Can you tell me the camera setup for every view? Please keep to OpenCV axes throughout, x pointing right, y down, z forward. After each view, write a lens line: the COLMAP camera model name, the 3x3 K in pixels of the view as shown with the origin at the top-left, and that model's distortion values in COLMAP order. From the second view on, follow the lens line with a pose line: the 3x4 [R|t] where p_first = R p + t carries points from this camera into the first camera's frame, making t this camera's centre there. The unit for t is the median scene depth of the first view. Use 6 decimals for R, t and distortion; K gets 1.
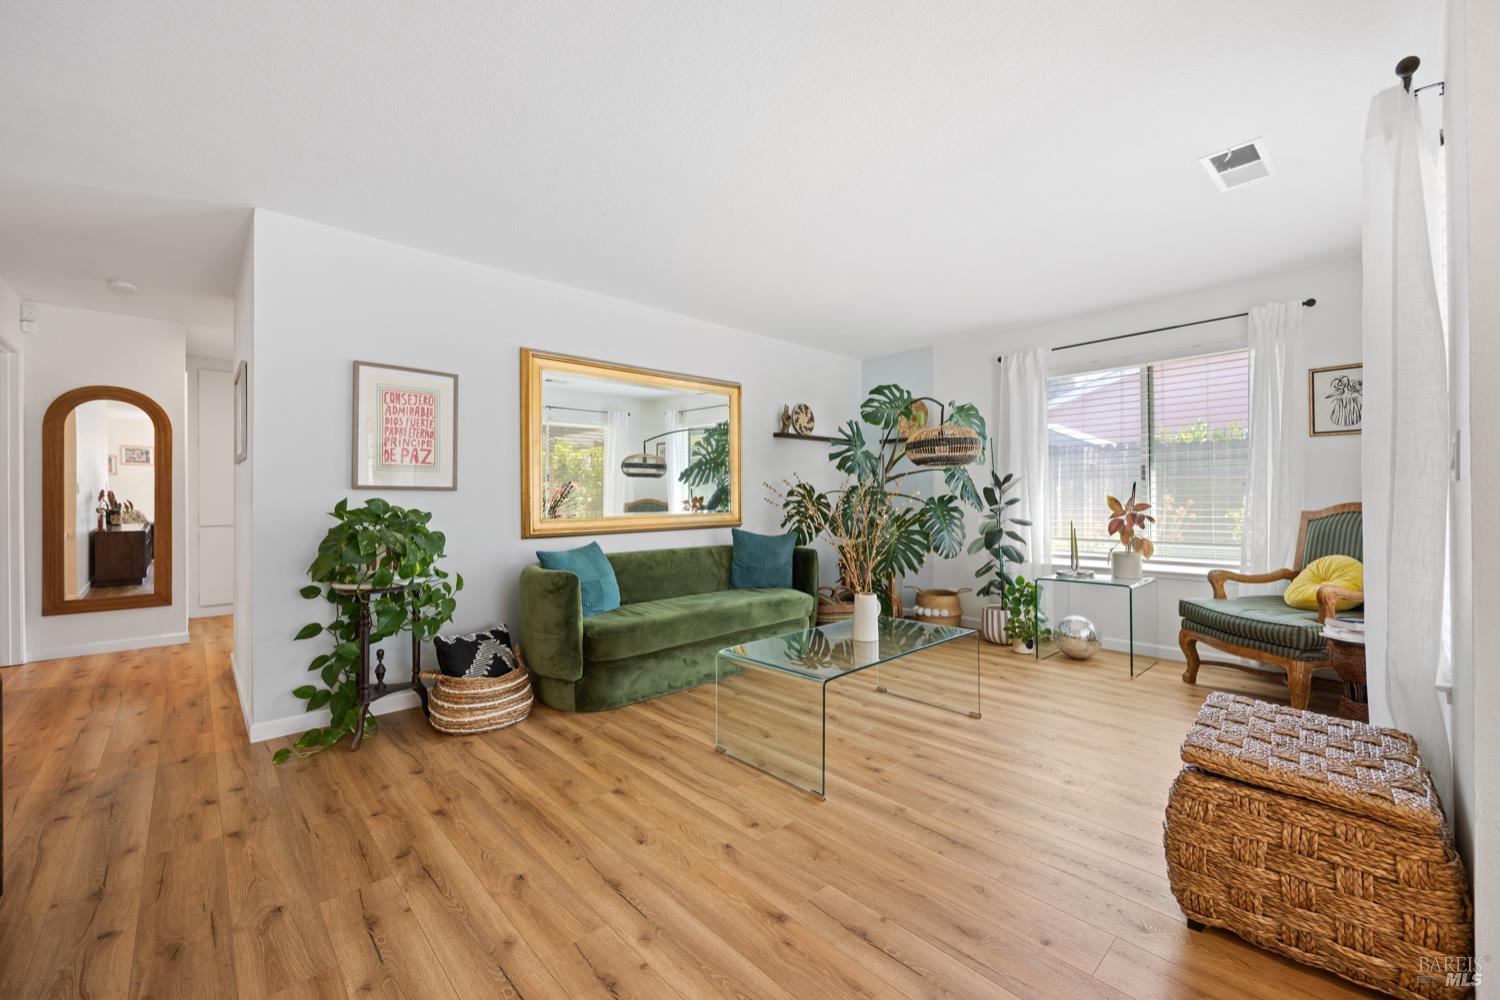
lens RADIAL K [[602.5, 0, 745.0], [0, 602.5, 497.2], [0, 0, 1]] dist [-0.001740, 0.000279]
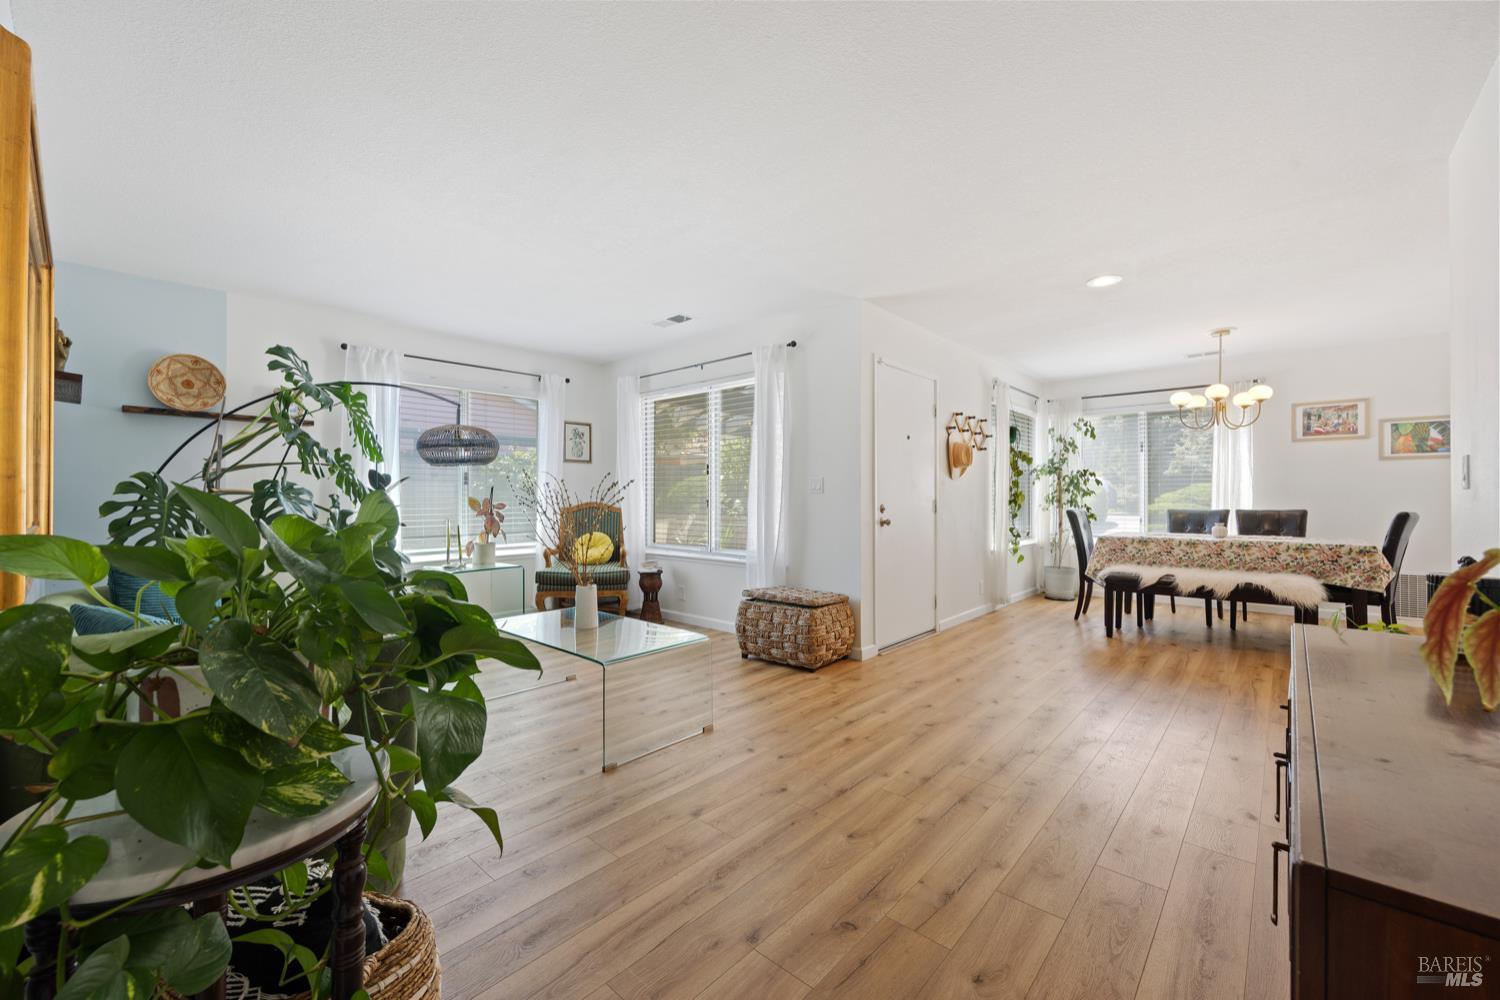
lens RADIAL K [[602.5, 0, 749.2], [0, 602.5, 500.7], [0, 0, 1]] dist [-0.001740, 0.000279]
pose [[-0.095340, 0.000799, 0.995444, -0.741359], [-0.002821, 0.999995, -0.001072, 0.005485], [-0.995441, -0.002910, -0.095338, 0.654385]]
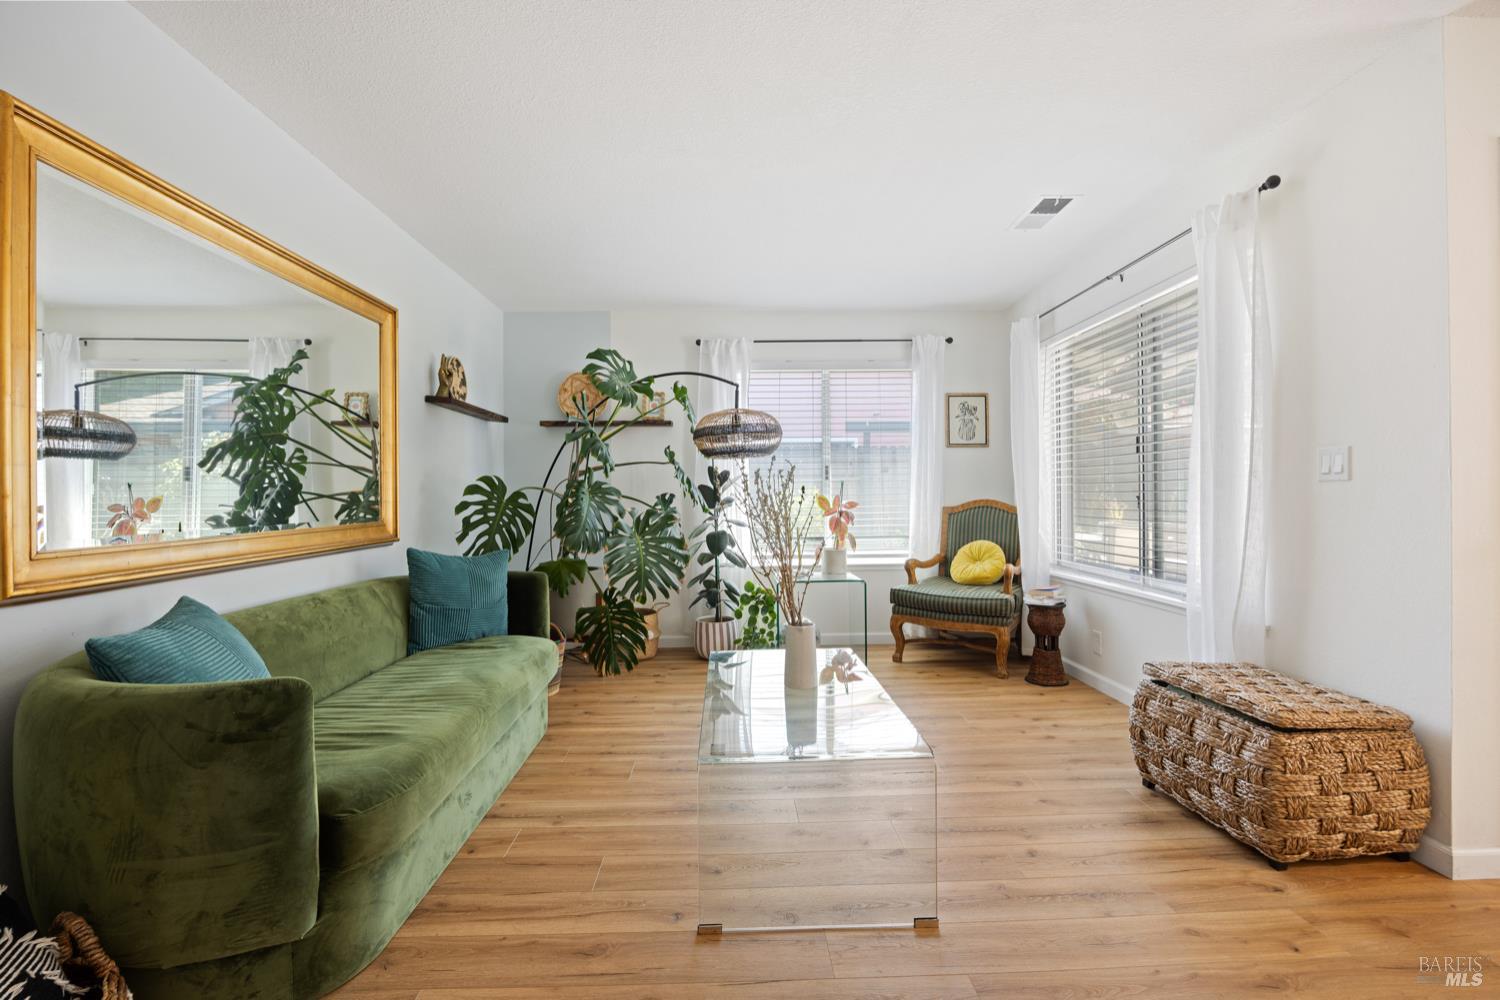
lens RADIAL K [[657.8, 0, 749.0], [0, 657.8, 496.7], [0, 0, 1]] dist [-0.017450, 0.001061]
pose [[0.653593, -0.001139, 0.756846, -0.367624], [0.002971, 0.999995, -0.001061, 0.003069], [-0.756841, 0.002942, 0.653593, 0.418053]]
